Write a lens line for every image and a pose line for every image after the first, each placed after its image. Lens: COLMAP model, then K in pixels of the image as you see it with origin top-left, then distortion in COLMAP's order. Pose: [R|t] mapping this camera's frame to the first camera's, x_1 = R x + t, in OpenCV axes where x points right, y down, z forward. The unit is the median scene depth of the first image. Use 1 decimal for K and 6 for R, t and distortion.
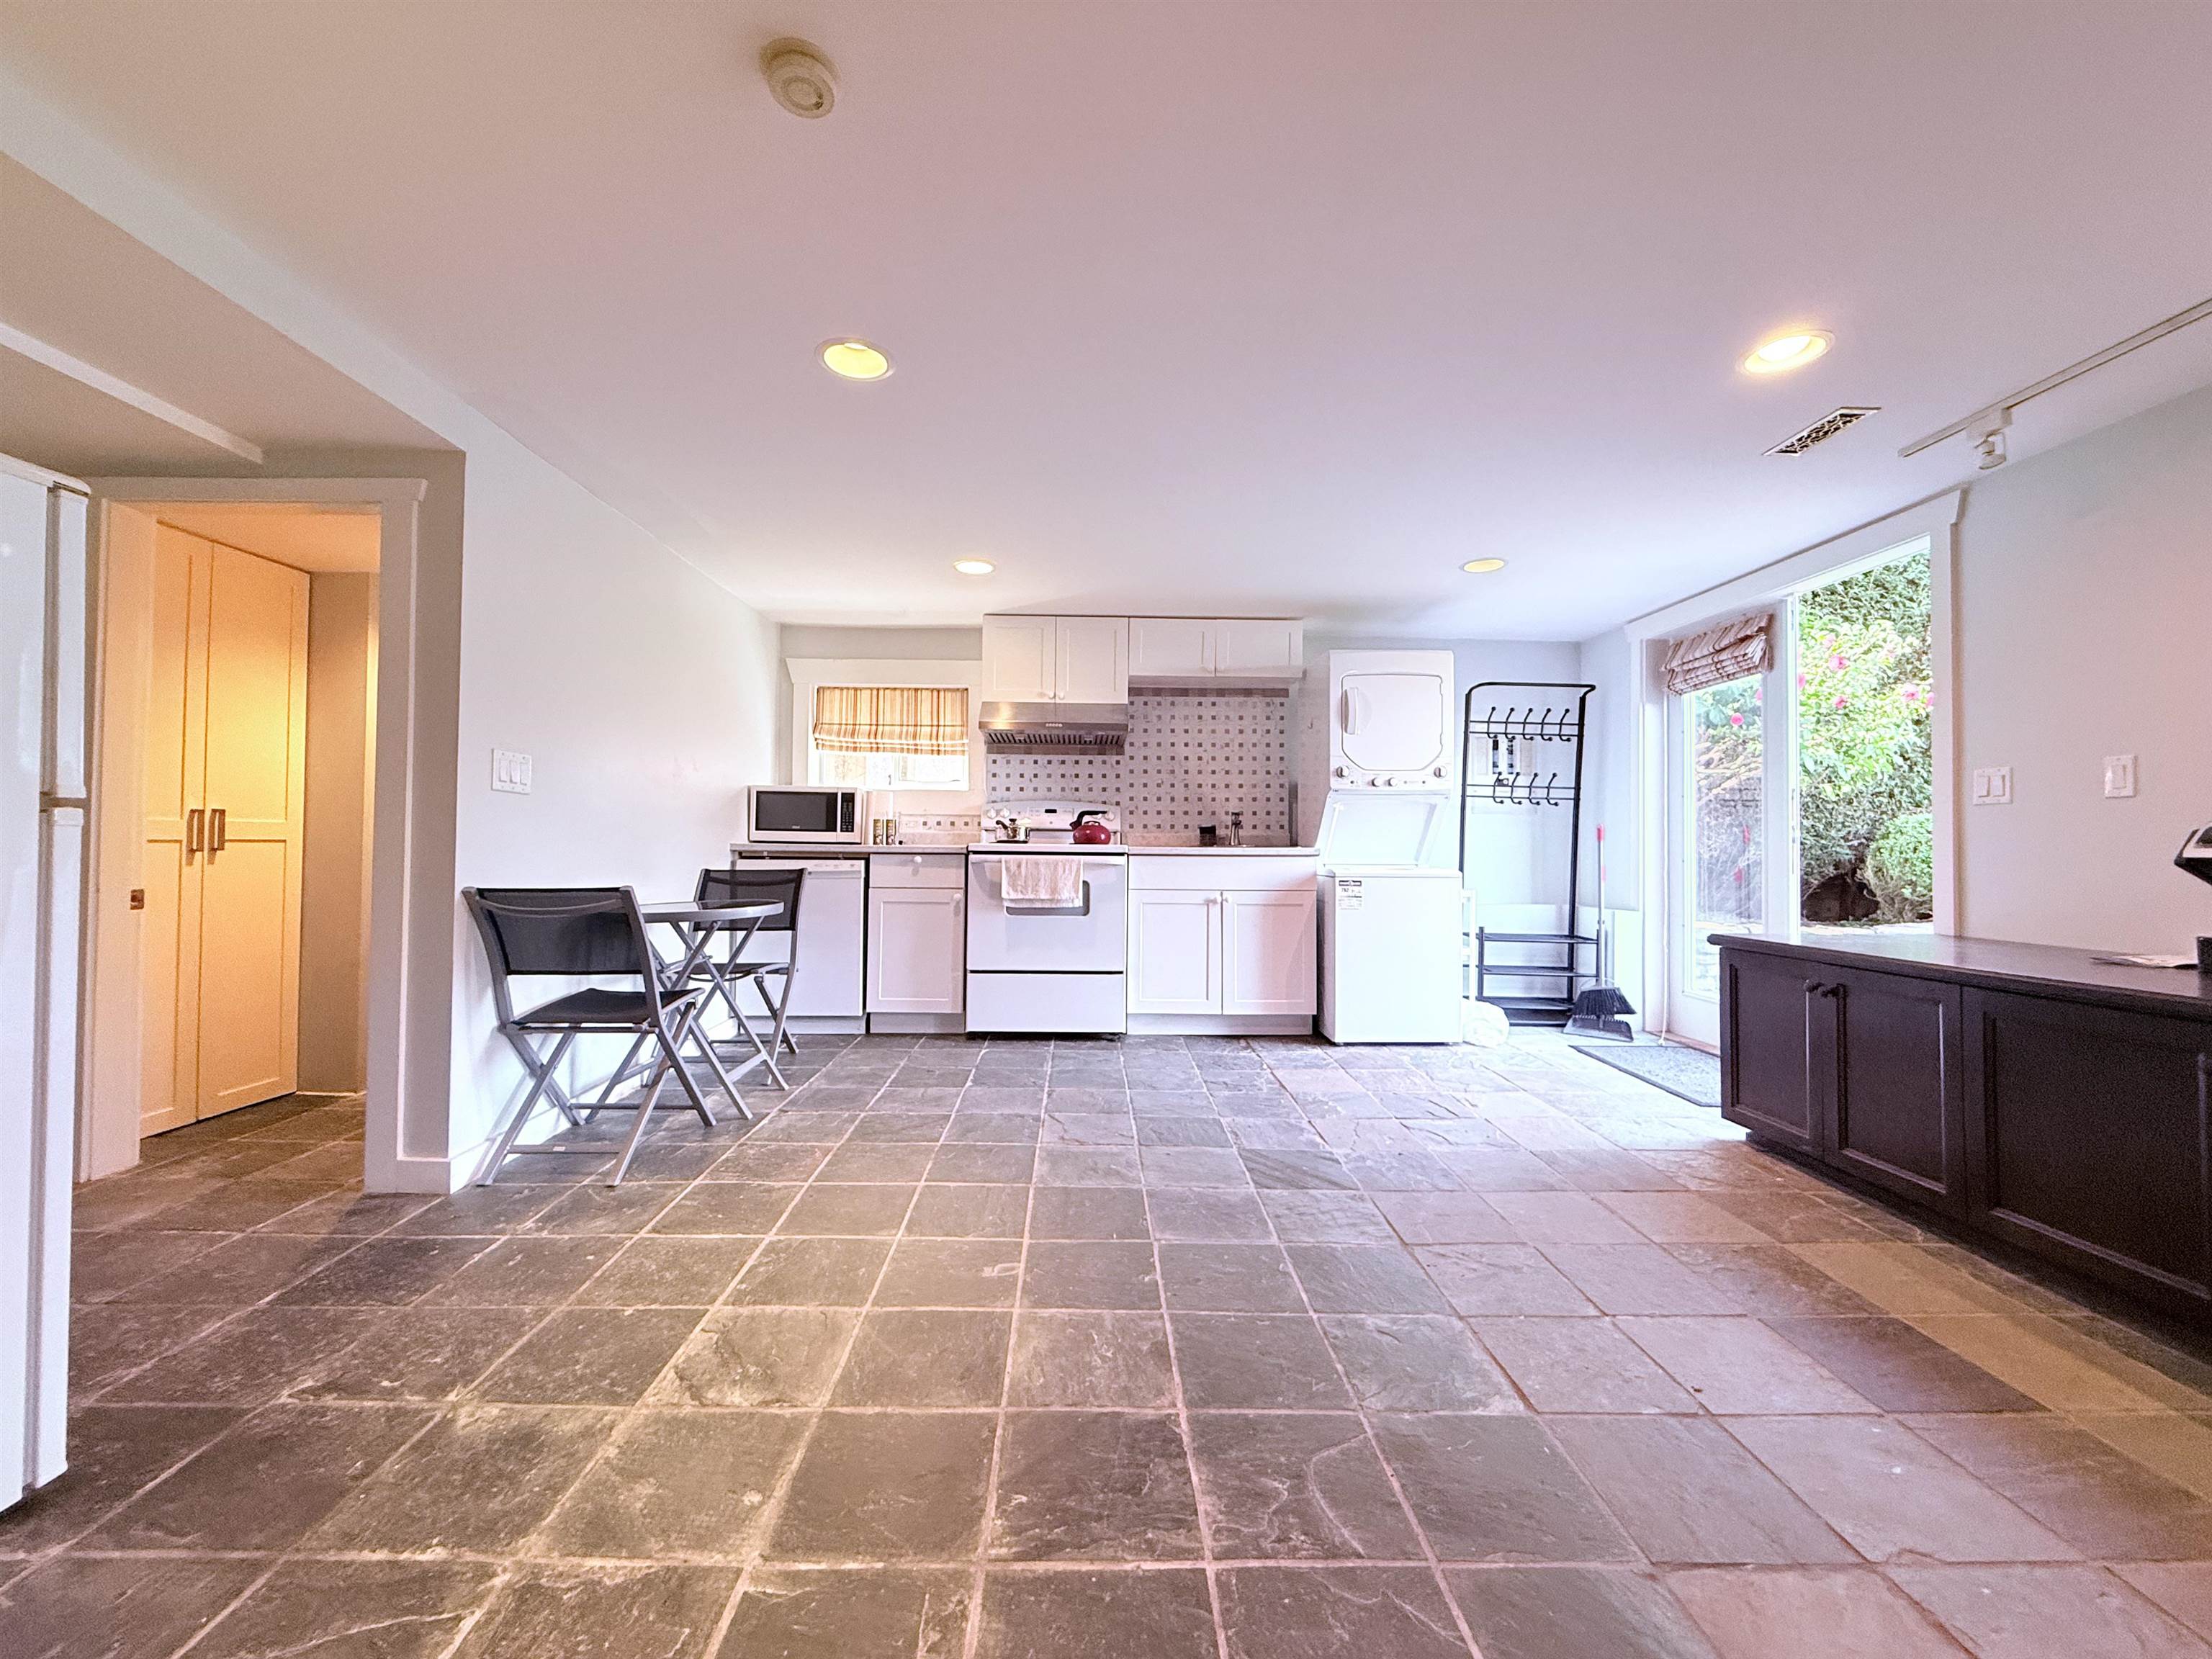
lens RADIAL K [[879.7, 0, 1097.1], [0, 879.7, 827.4], [0, 0, 1]] dist [0.000111, -0.000157]
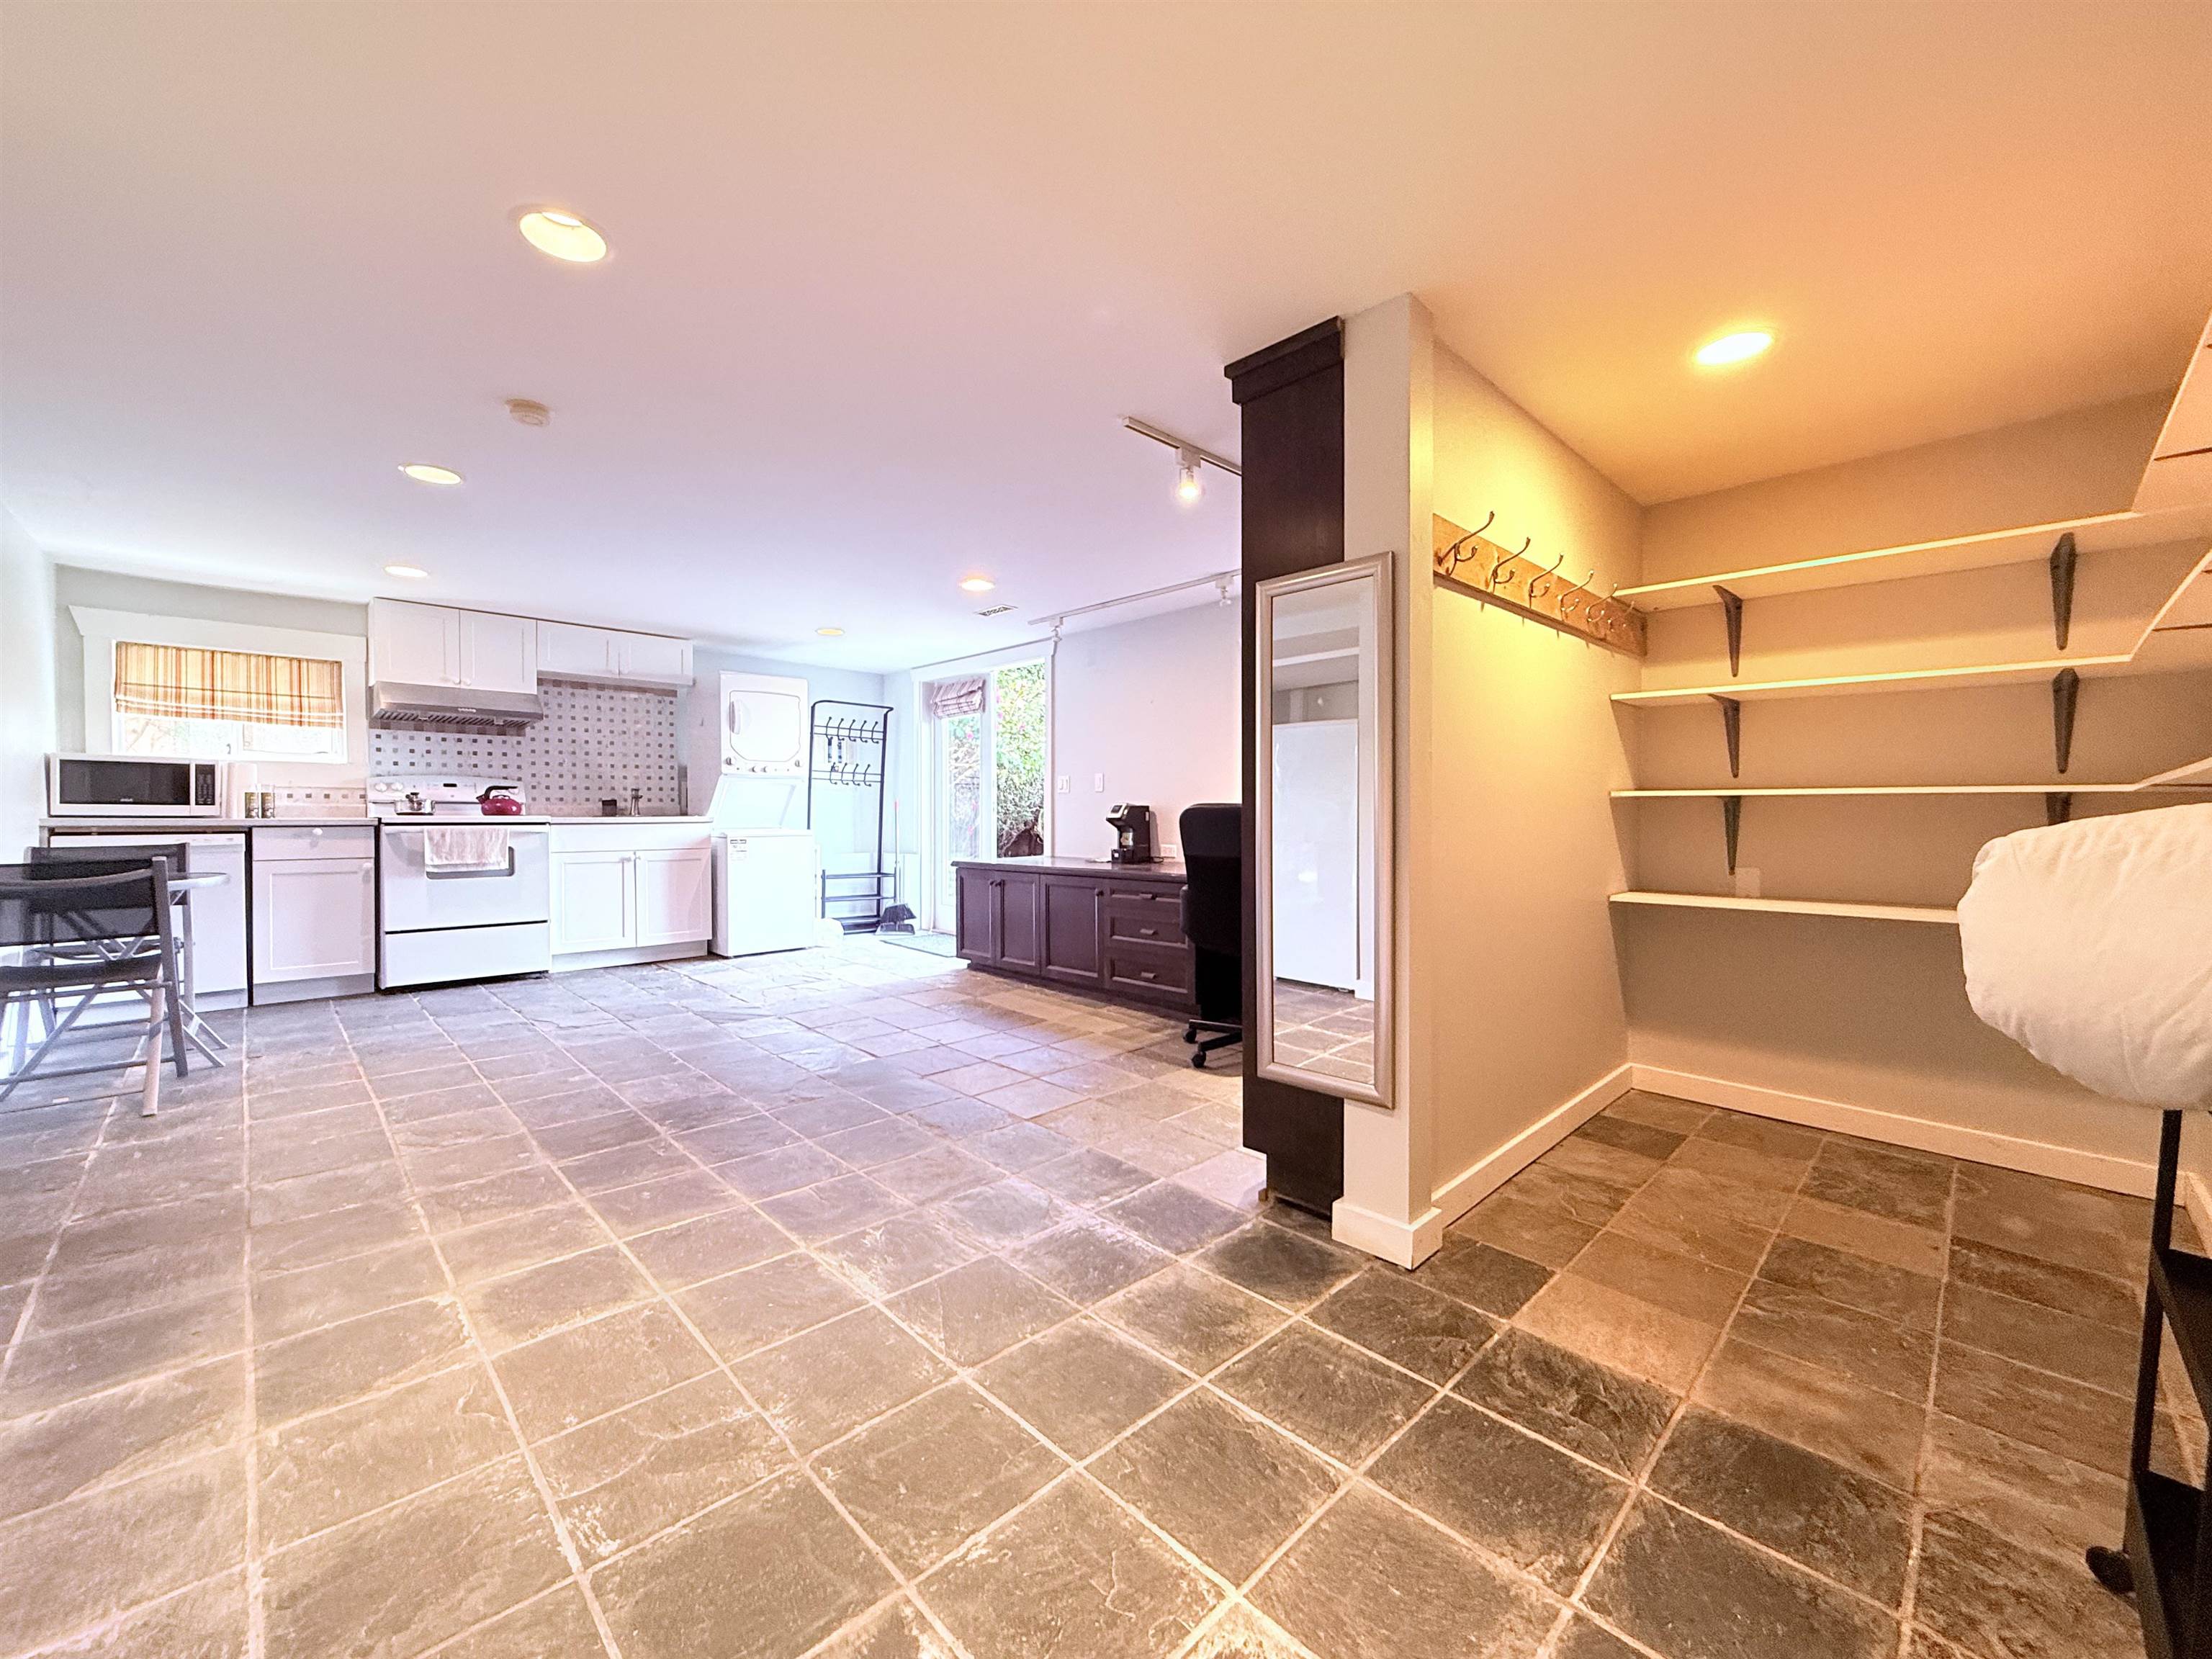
lens RADIAL K [[879.7, 0, 1099.6], [0, 879.7, 826.6], [0, 0, 1]] dist [0.000111, -0.000157]
pose [[0.728082, -0.019035, 0.685226, -0.235215], [-0.007683, 0.999325, 0.035923, -0.013878], [-0.685447, -0.031420, 0.727444, -0.381694]]
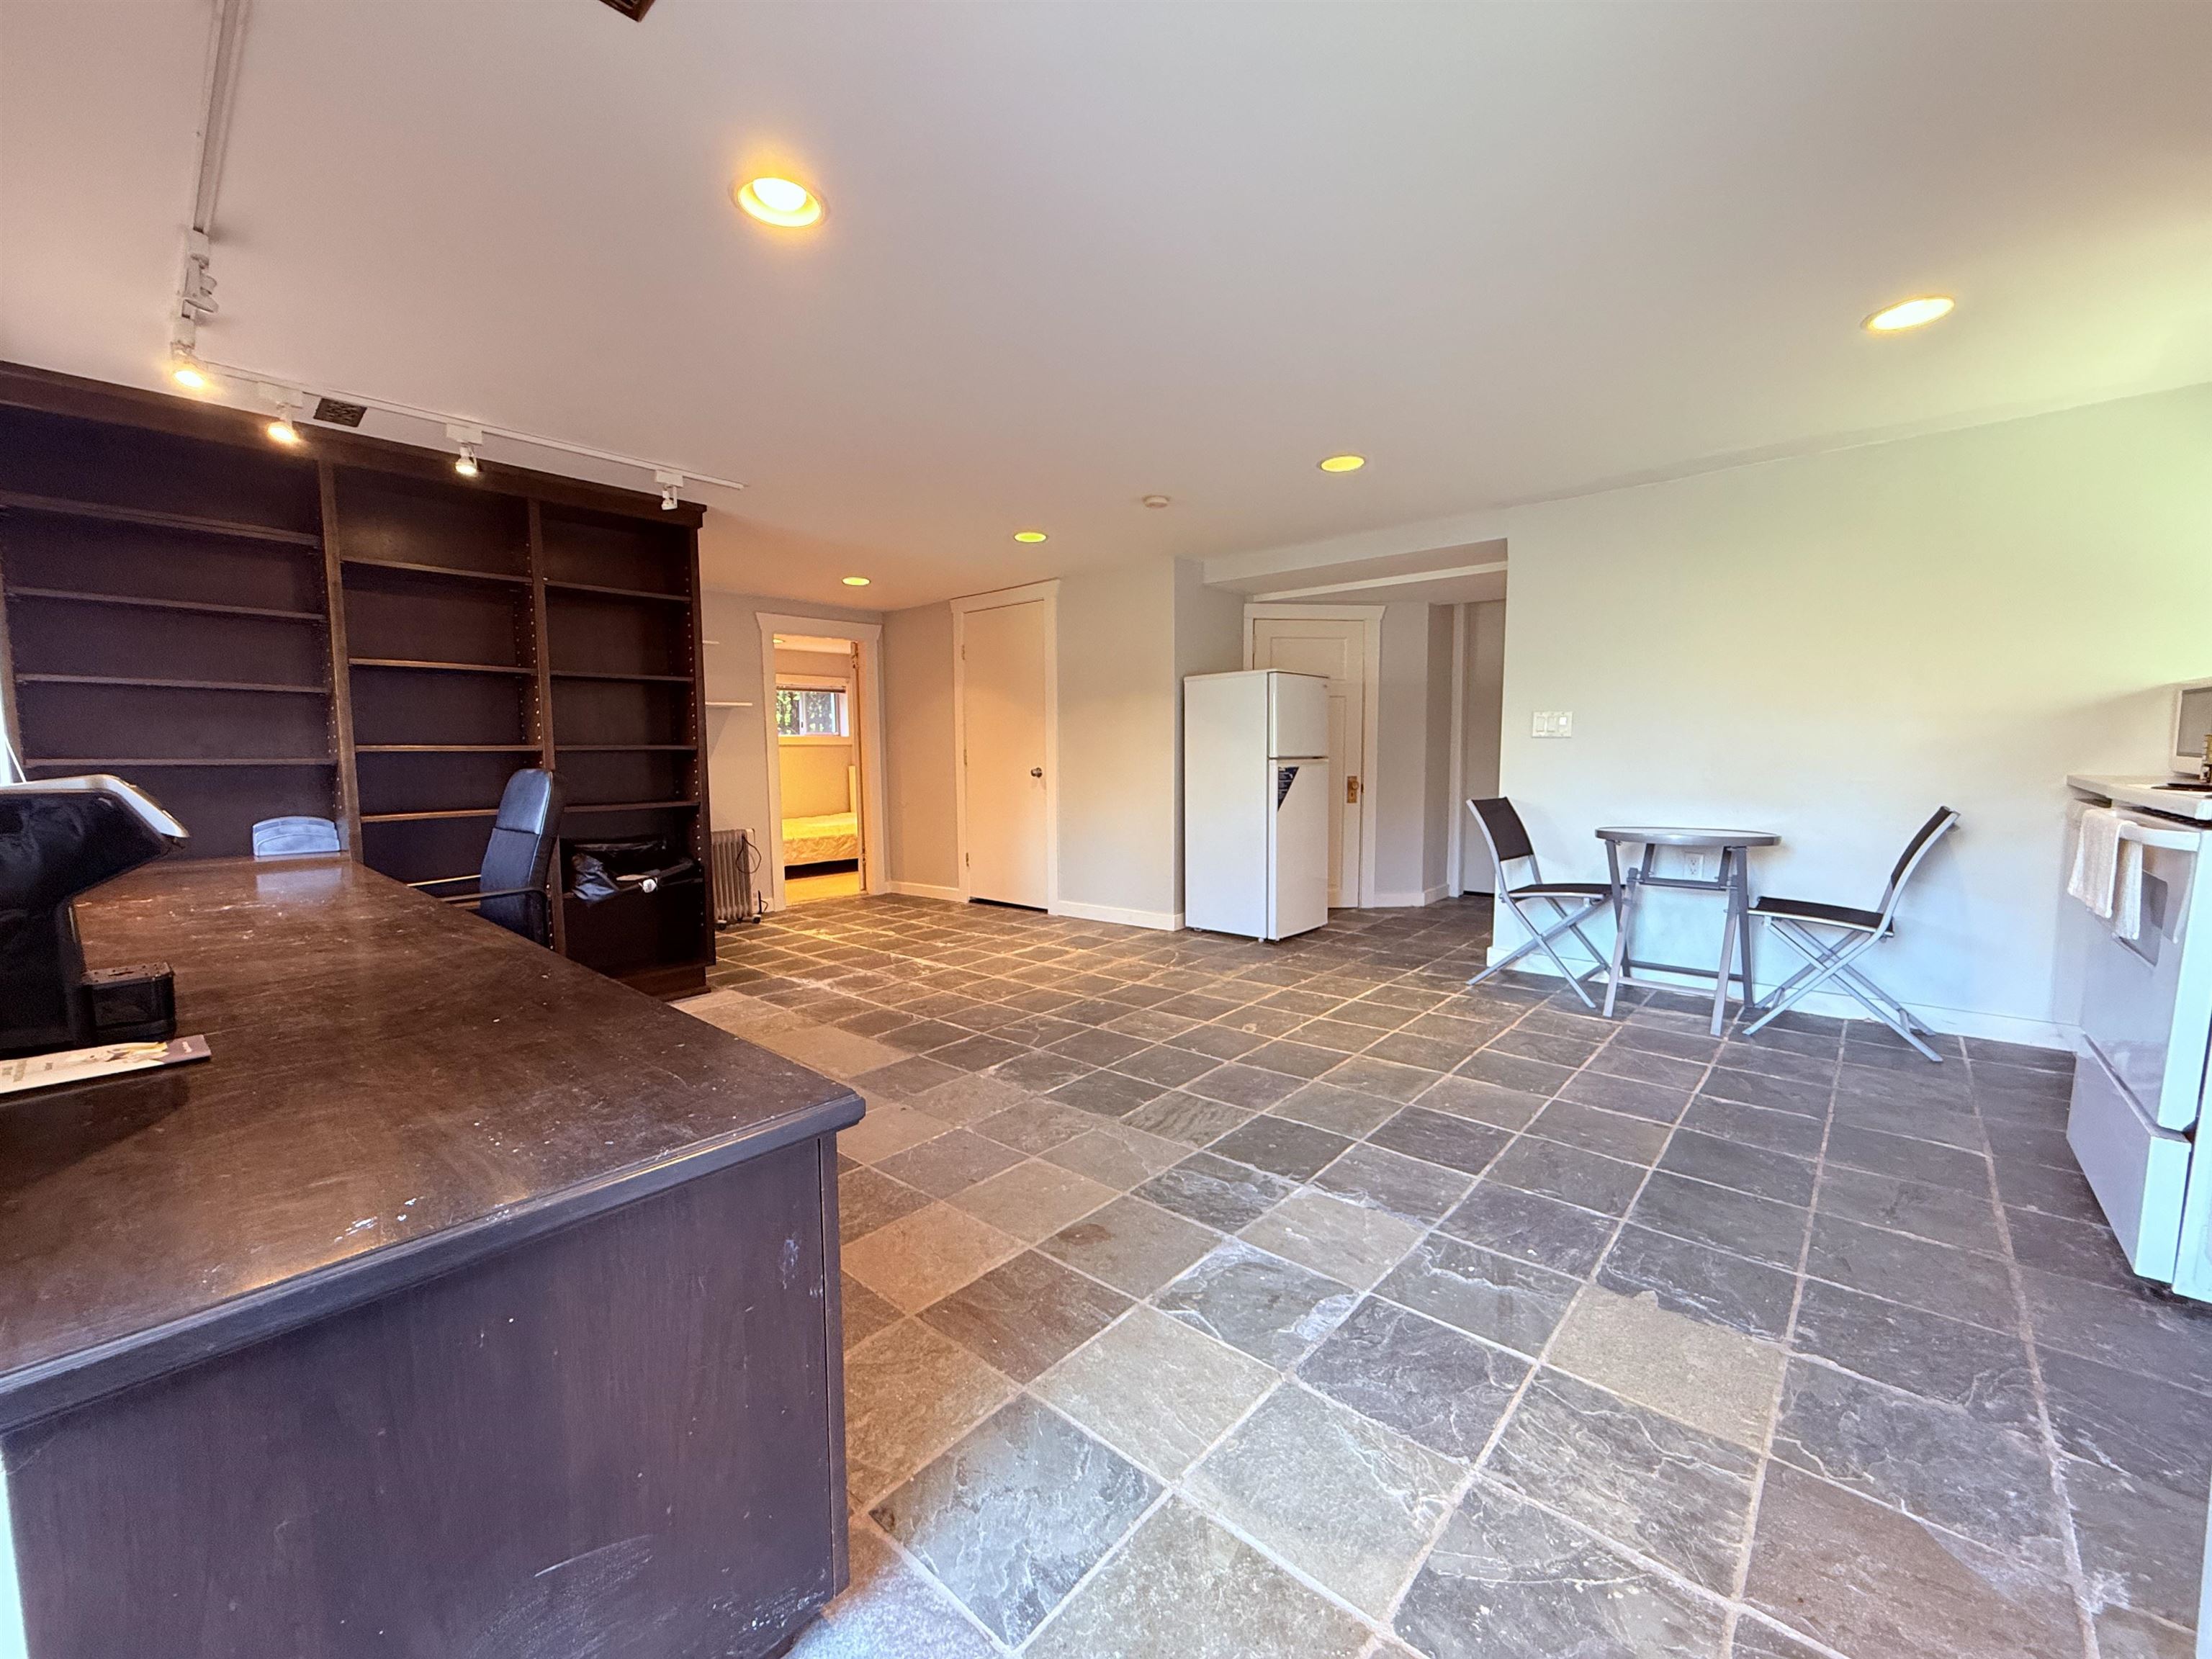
lens RADIAL K [[879.7, 0, 1103.1], [0, 879.7, 823.8], [0, 0, 1]] dist [0.000111, -0.000157]
pose [[-0.680264, 0.057168, -0.730734, 0.590837], [0.016734, 0.997905, 0.062491, 0.000011], [0.732776, 0.030283, -0.679796, 0.878325]]
